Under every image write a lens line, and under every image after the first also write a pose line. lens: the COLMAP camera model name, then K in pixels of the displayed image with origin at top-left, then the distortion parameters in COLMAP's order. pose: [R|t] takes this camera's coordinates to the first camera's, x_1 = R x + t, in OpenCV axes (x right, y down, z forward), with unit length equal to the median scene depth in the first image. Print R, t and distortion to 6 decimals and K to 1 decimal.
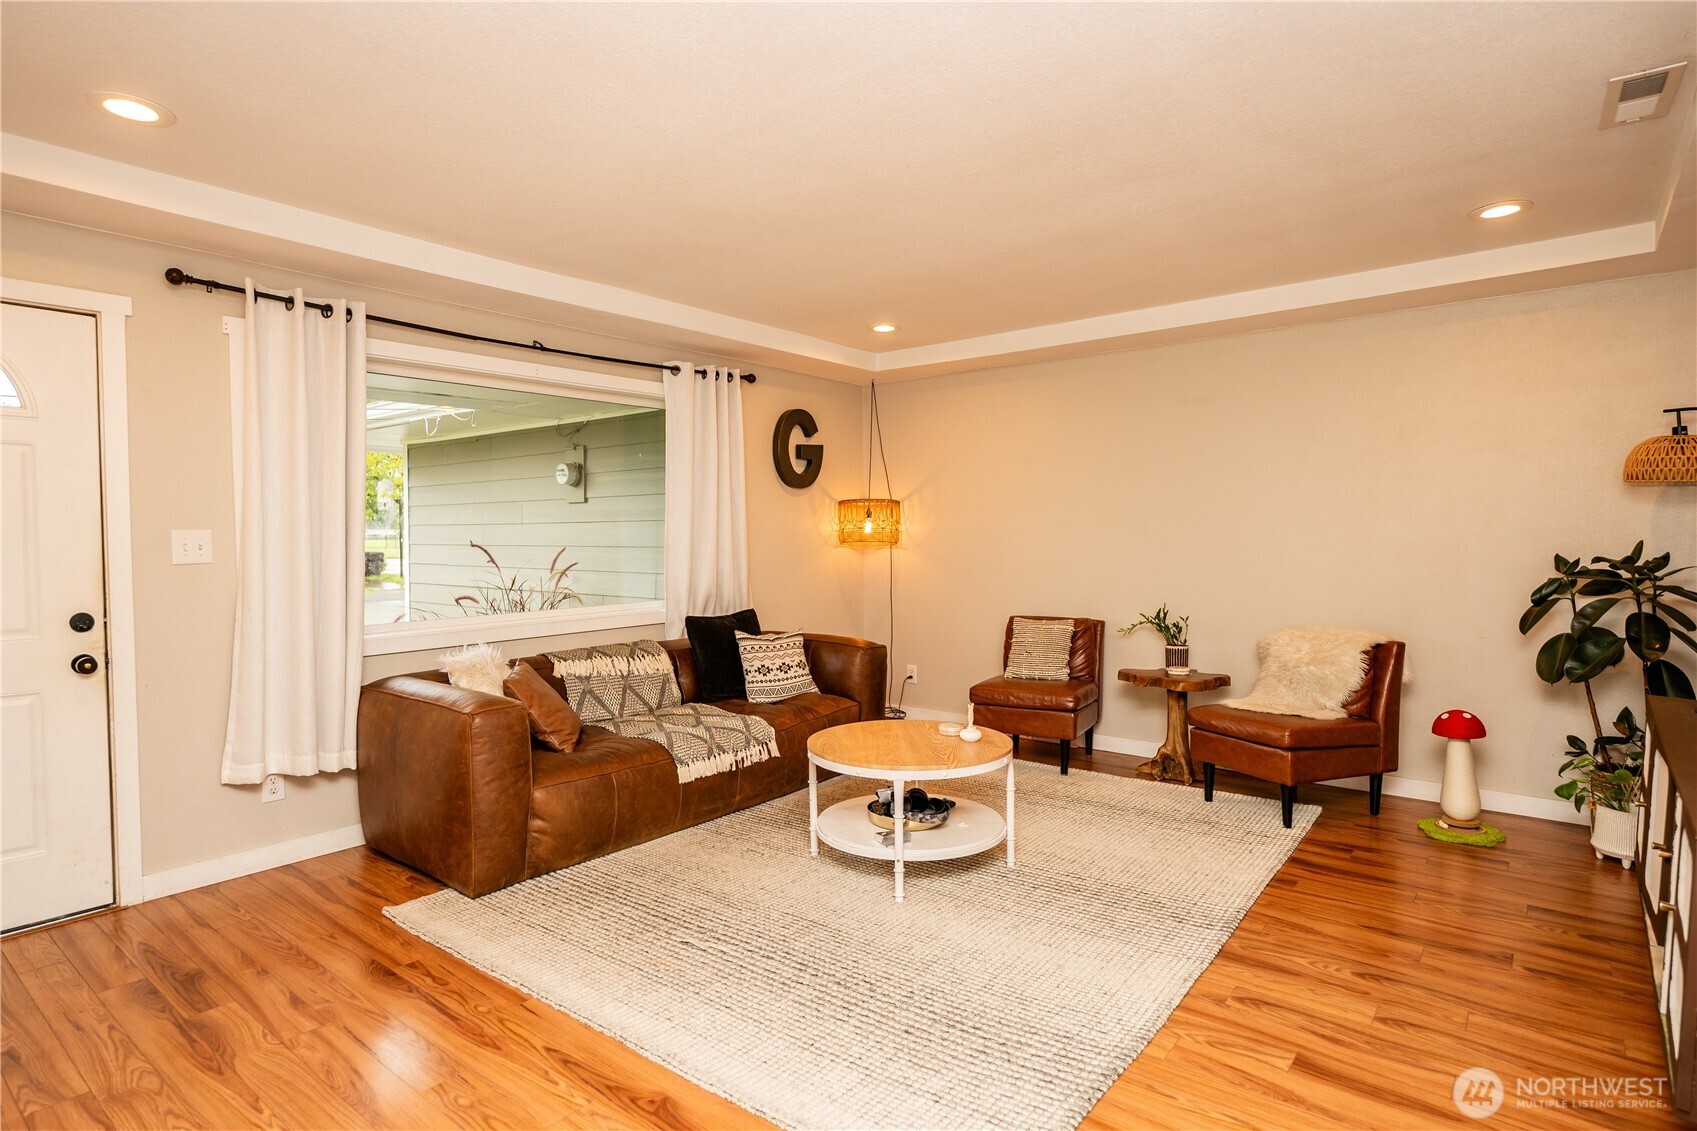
lens RADIAL K [[890.9, 0, 847.5], [0, 890.9, 573.6], [0, 0, 1]] dist [-0.001407, -0.000588]
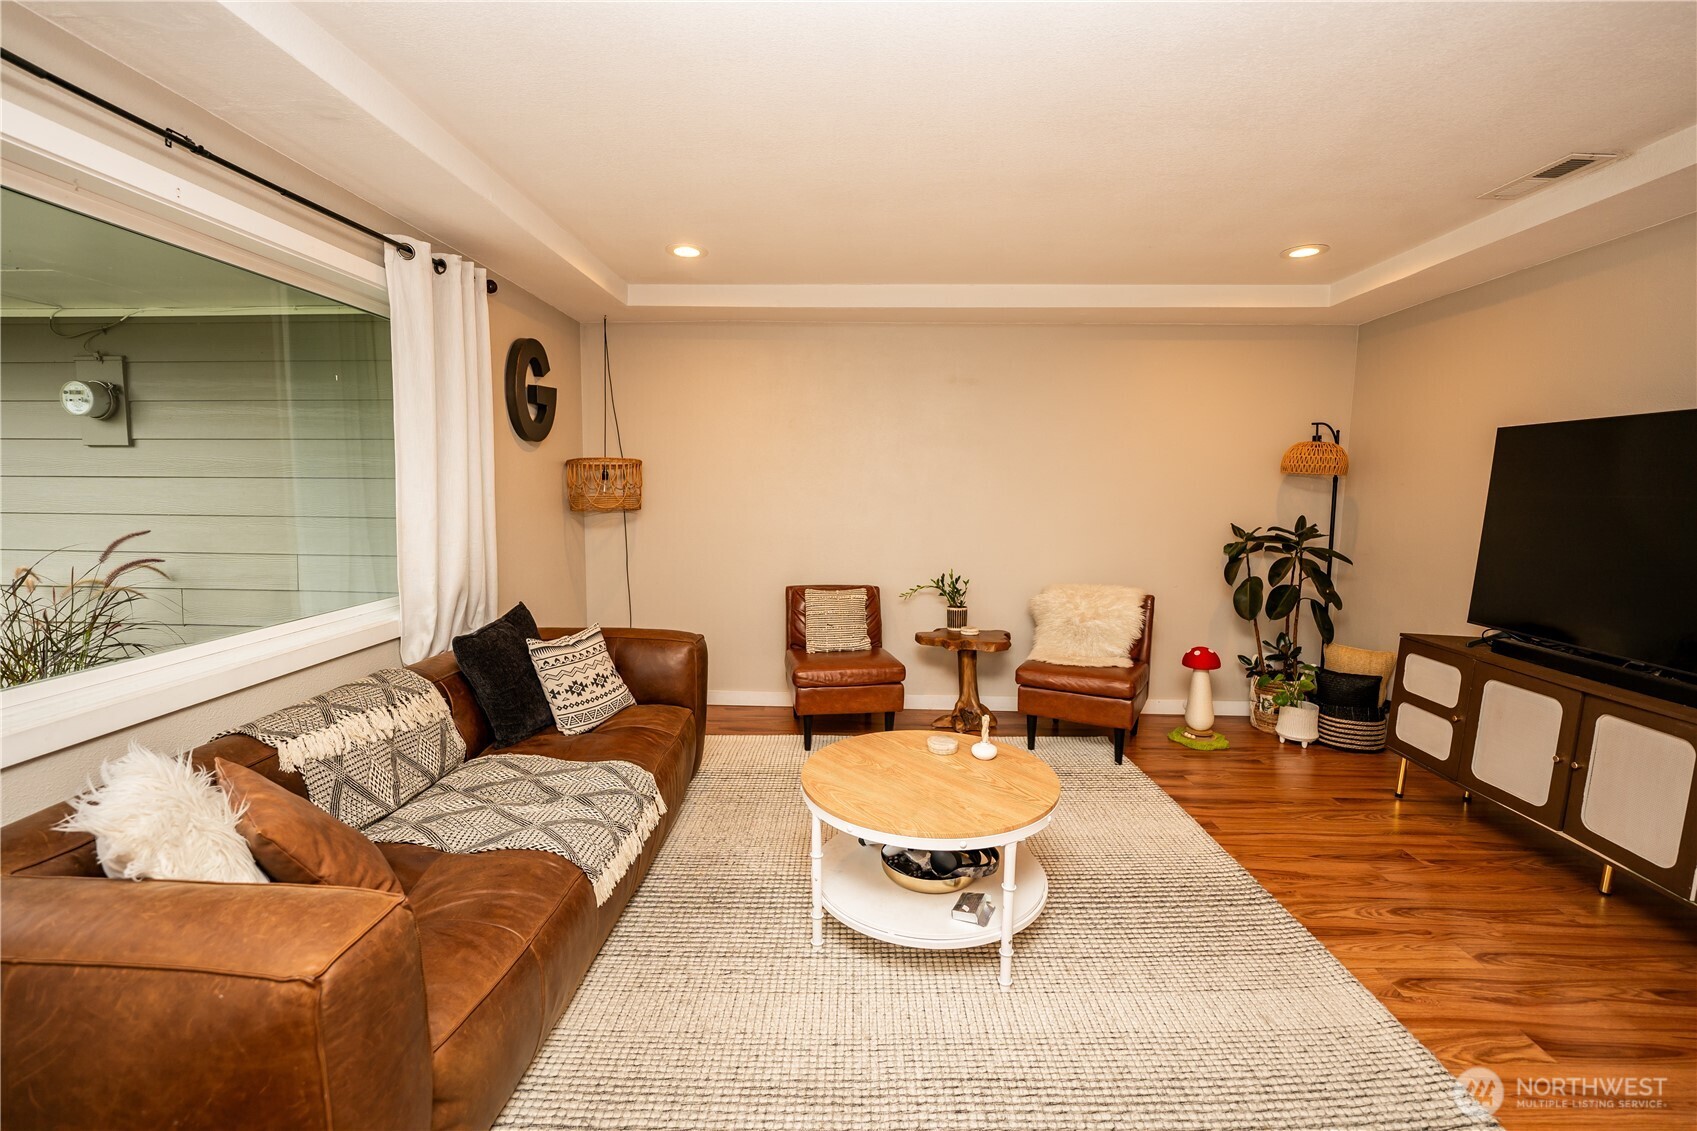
lens RADIAL K [[720.8, 0, 848.5], [0, 720.8, 565.5], [0, 0, 1]] dist [-0.023691, 0.000909]
pose [[0.796183, -0.051178, 0.602887, -0.280225], [0.011153, 0.997488, 0.069947, -0.034575], [-0.604953, -0.048967, 0.794754, 0.407074]]
